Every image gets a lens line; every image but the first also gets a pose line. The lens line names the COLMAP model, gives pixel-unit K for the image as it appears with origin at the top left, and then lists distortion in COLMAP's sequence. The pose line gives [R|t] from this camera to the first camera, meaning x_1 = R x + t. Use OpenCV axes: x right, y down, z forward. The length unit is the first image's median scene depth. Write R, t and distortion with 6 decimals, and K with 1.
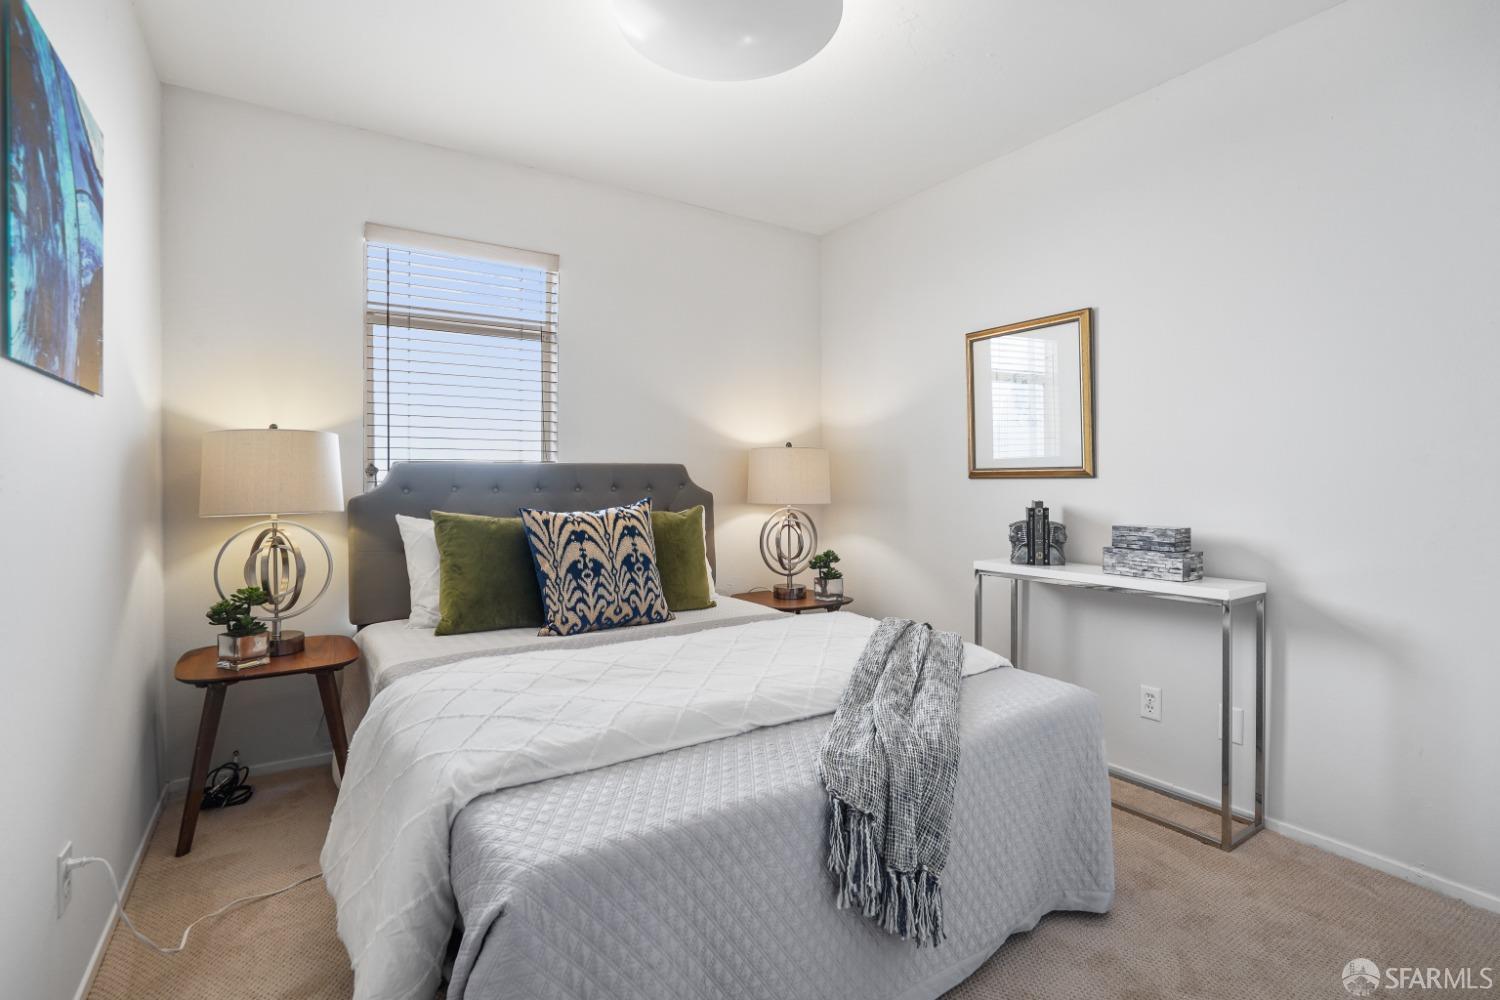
lens RADIAL K [[696.2, 0, 737.2], [0, 696.2, 498.8], [0, 0, 1]] dist [-0.029570, 0.000564]
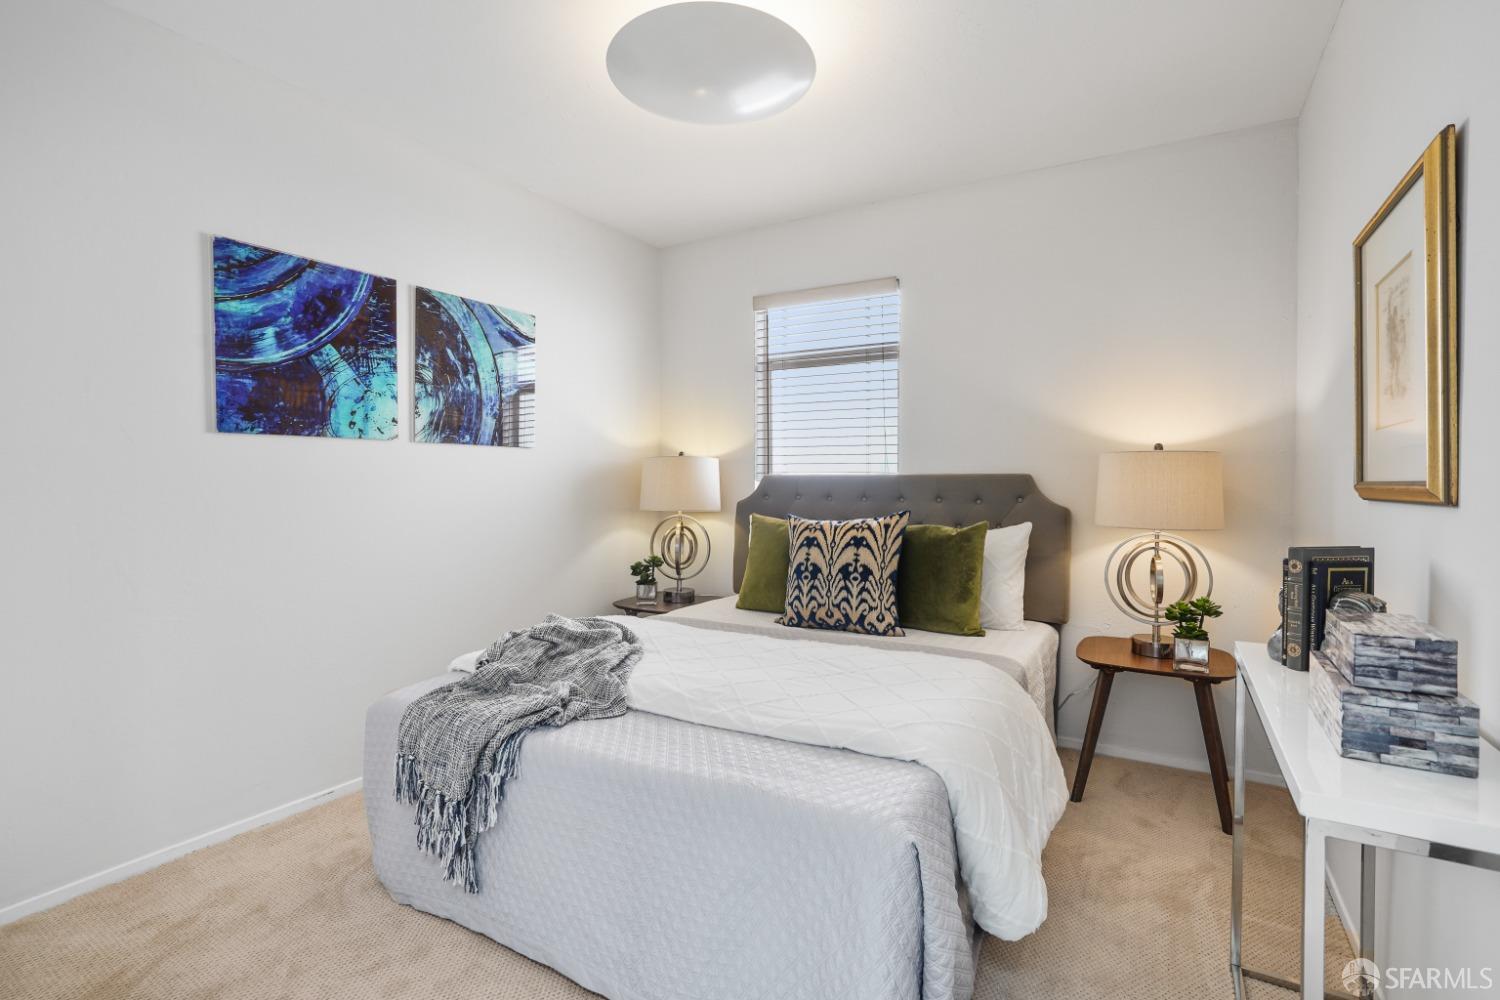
lens RADIAL K [[675.5, 0, 801.2], [0, 675.5, 483.8], [0, 0, 1]] dist [0.000752, 0.000174]
pose [[0.486902, 0.020615, -0.873213, 0.711929], [-0.018001, 0.999746, 0.013565, -0.054385], [0.873271, 0.009114, 0.487150, 0.440900]]
